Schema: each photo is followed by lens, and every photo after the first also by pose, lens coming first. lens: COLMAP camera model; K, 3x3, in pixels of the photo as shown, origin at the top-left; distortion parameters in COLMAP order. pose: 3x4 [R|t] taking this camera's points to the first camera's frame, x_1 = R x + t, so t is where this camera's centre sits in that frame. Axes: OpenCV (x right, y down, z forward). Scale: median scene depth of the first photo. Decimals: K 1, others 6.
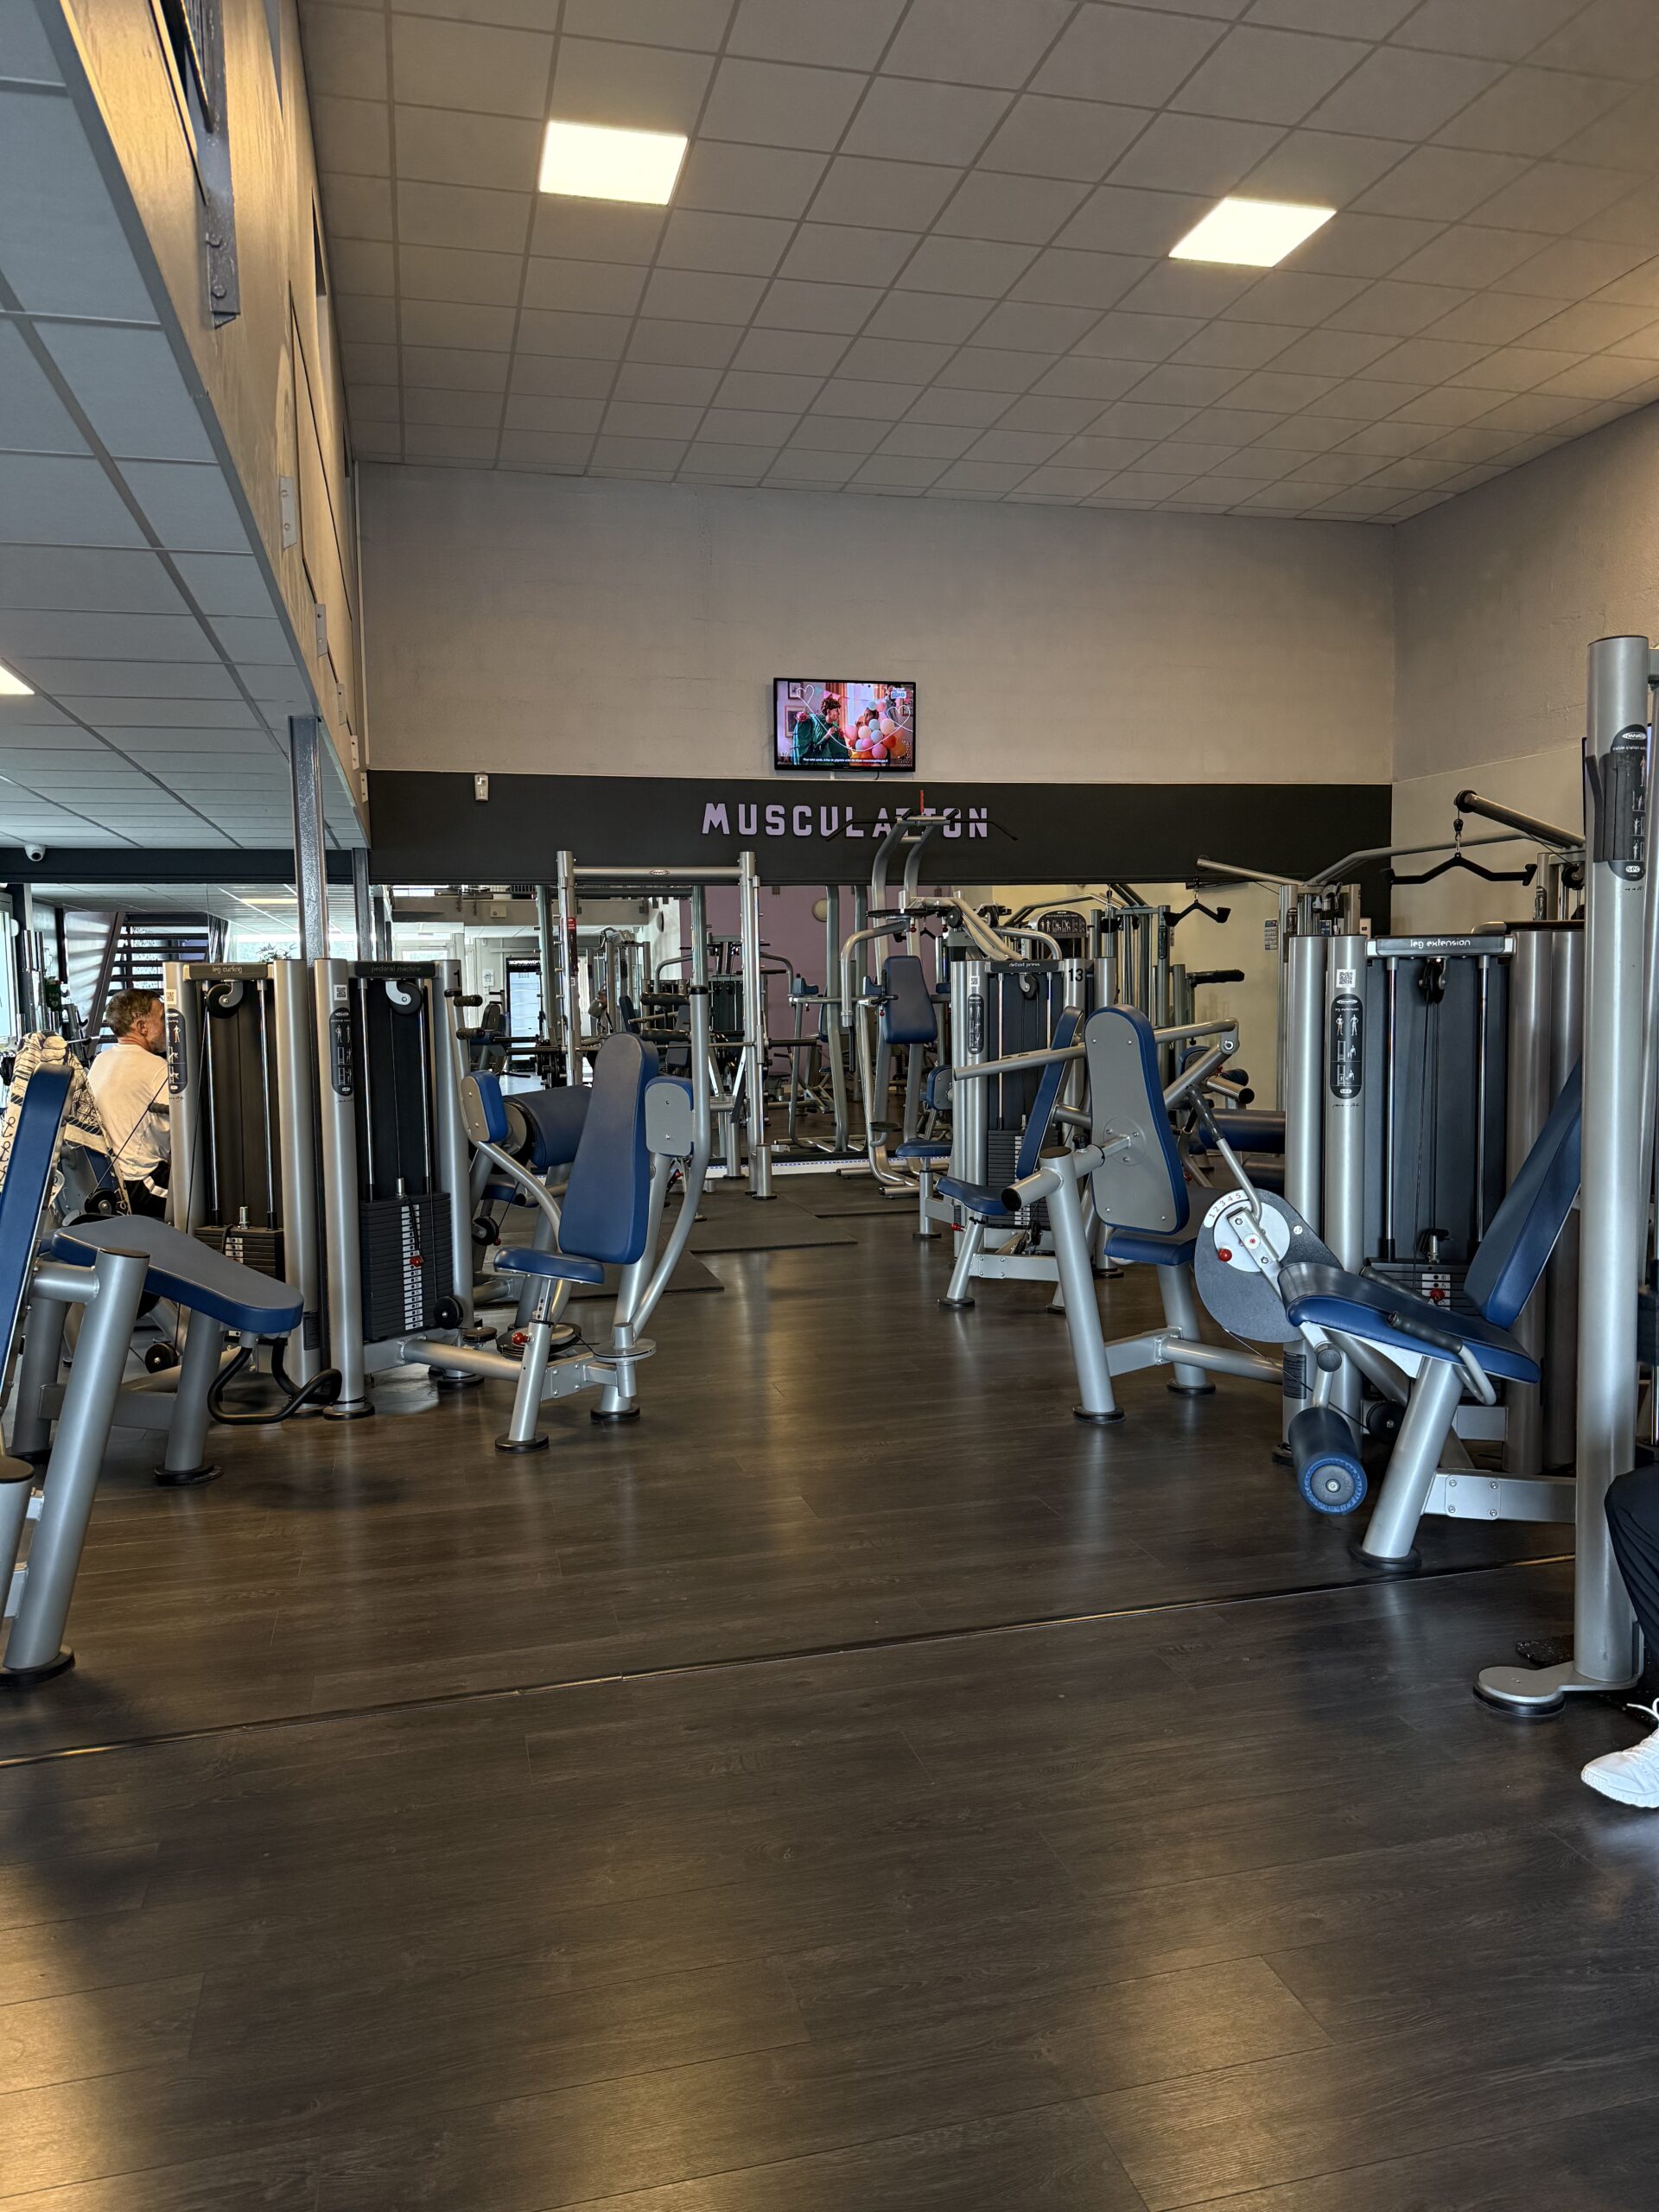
lens RADIAL K [[1554.8, 0, 827.9], [0, 1554.8, 1132.5], [0, 0, 1]] dist [0.004156, -0.085212]
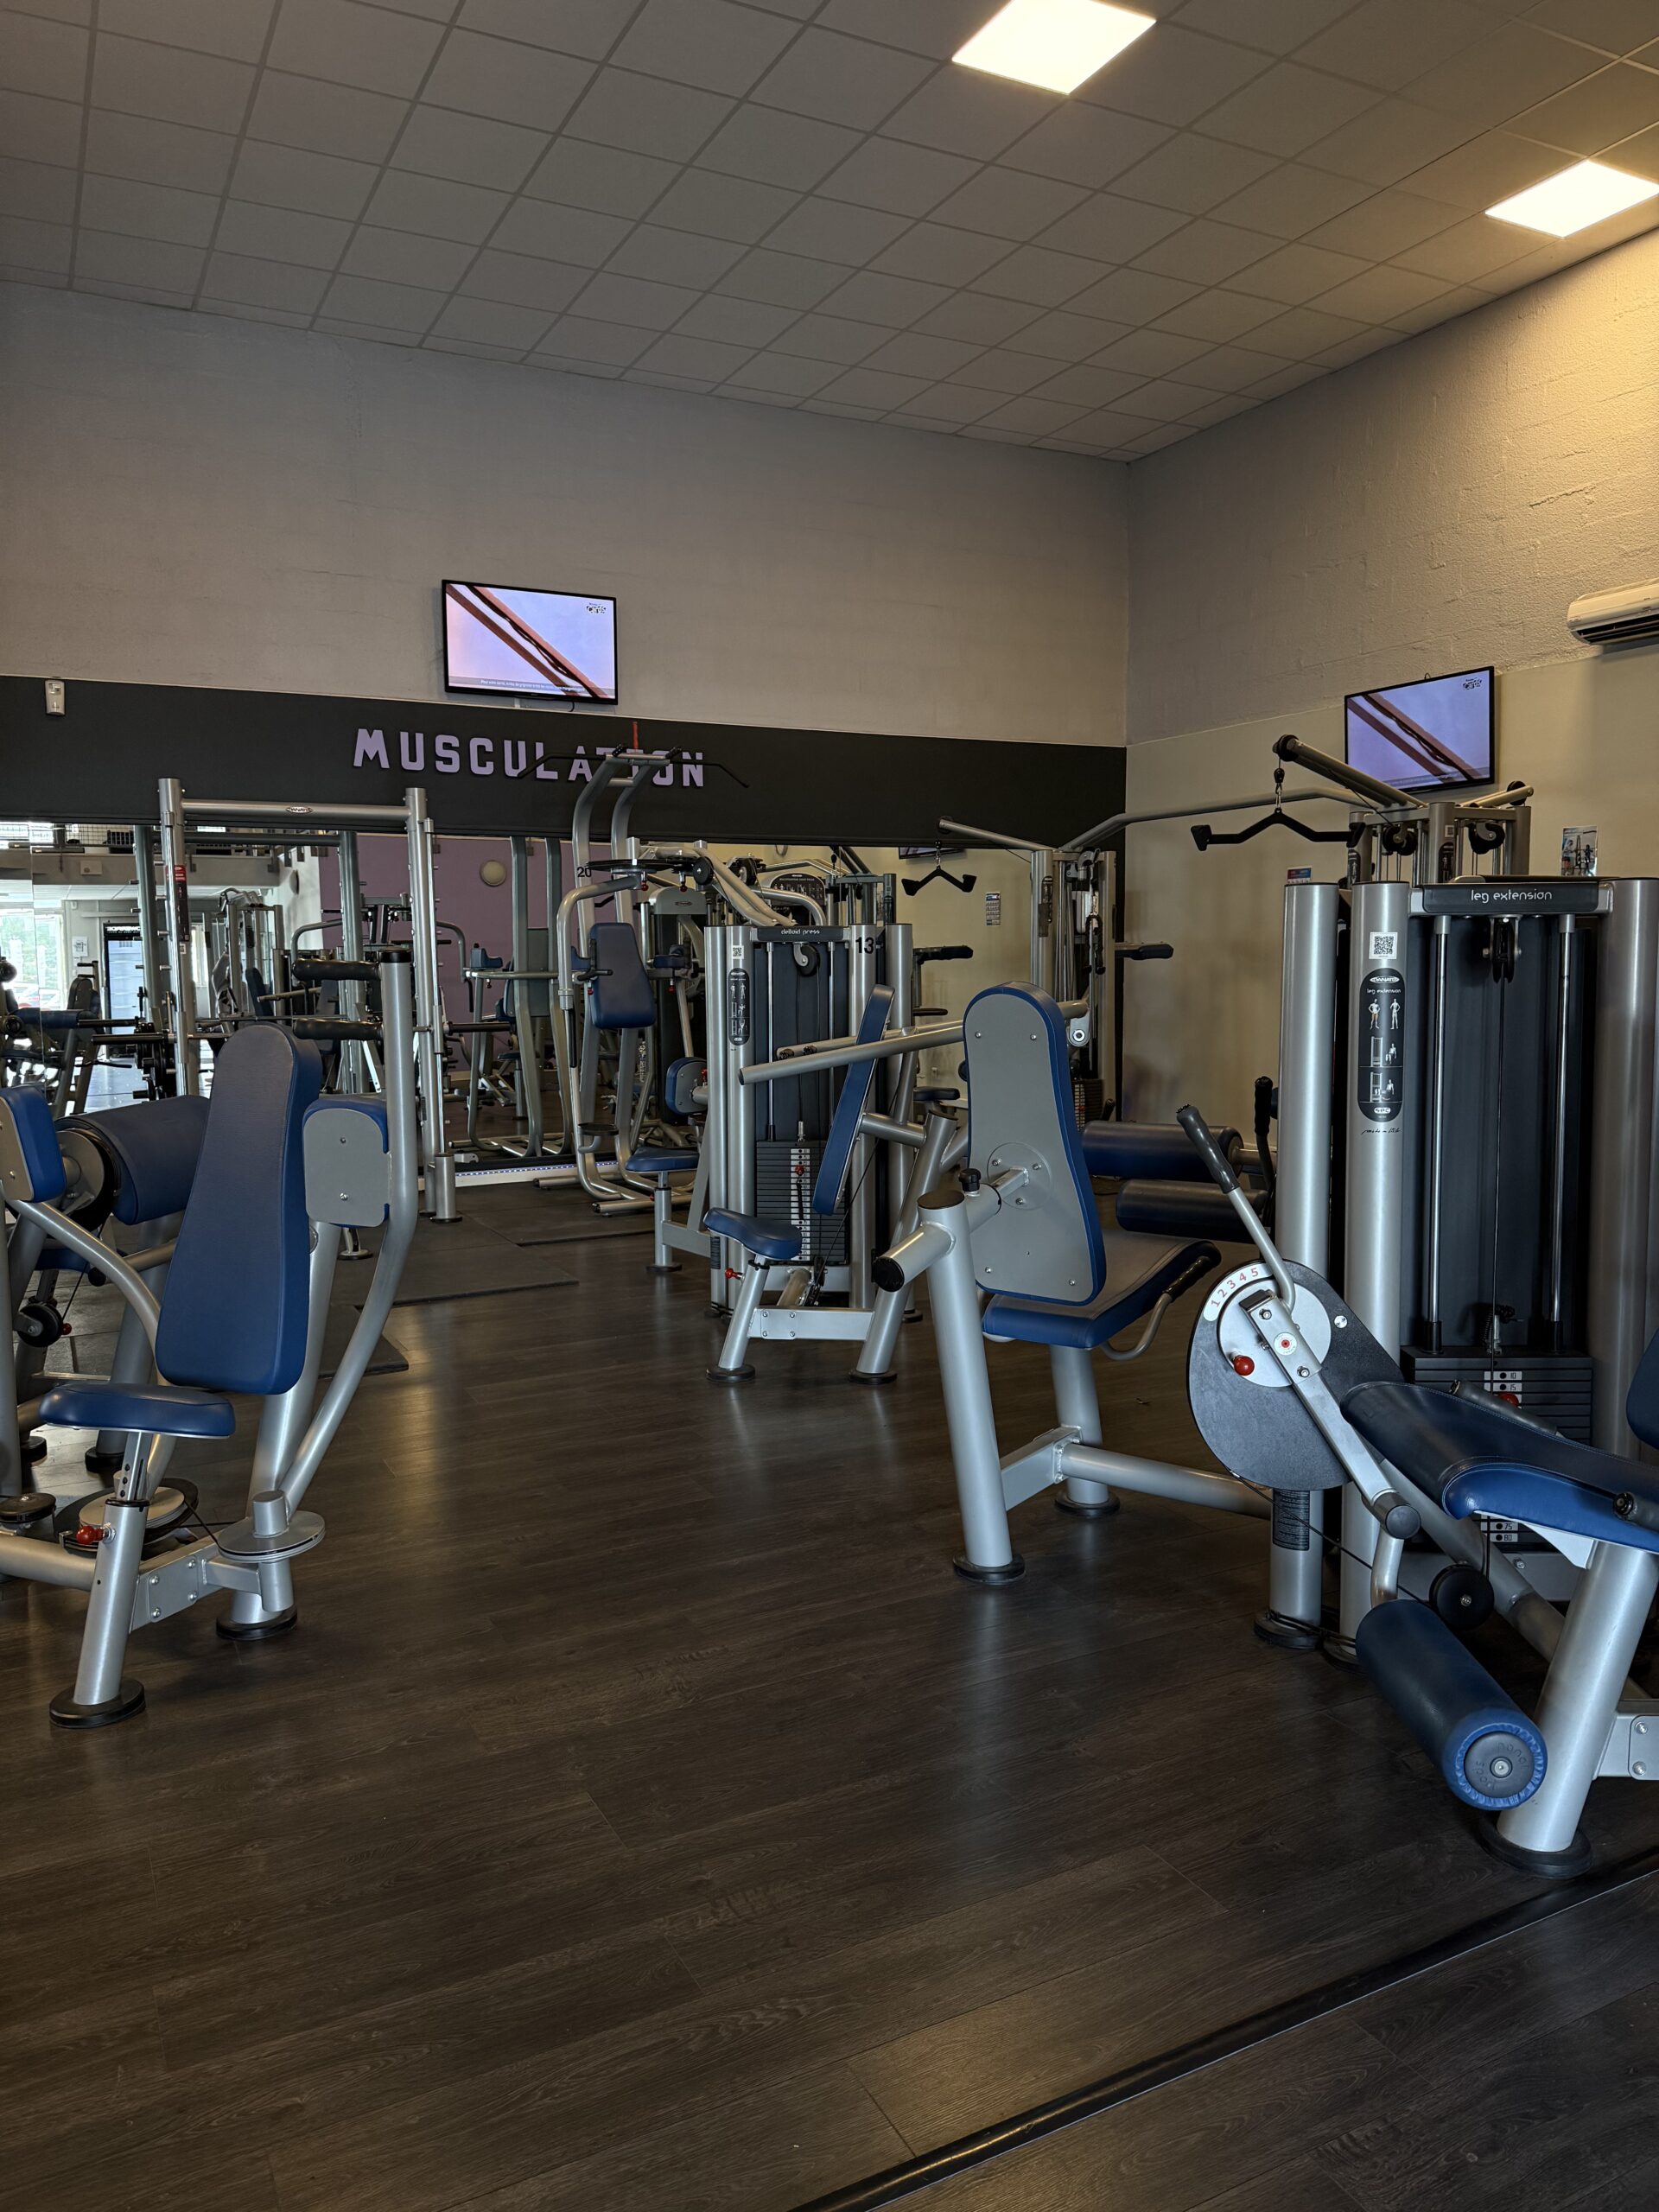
lens RADIAL K [[1547.6, 0, 829.5], [0, 1547.6, 1106.0], [0, 0, 1]] dist [0.007974, -0.020918]
pose [[0.974006, -0.012295, 0.226190, -0.032956], [0.012826, 0.999917, -0.000881, -0.017502], [-0.226160, 0.003759, 0.974083, 0.219709]]
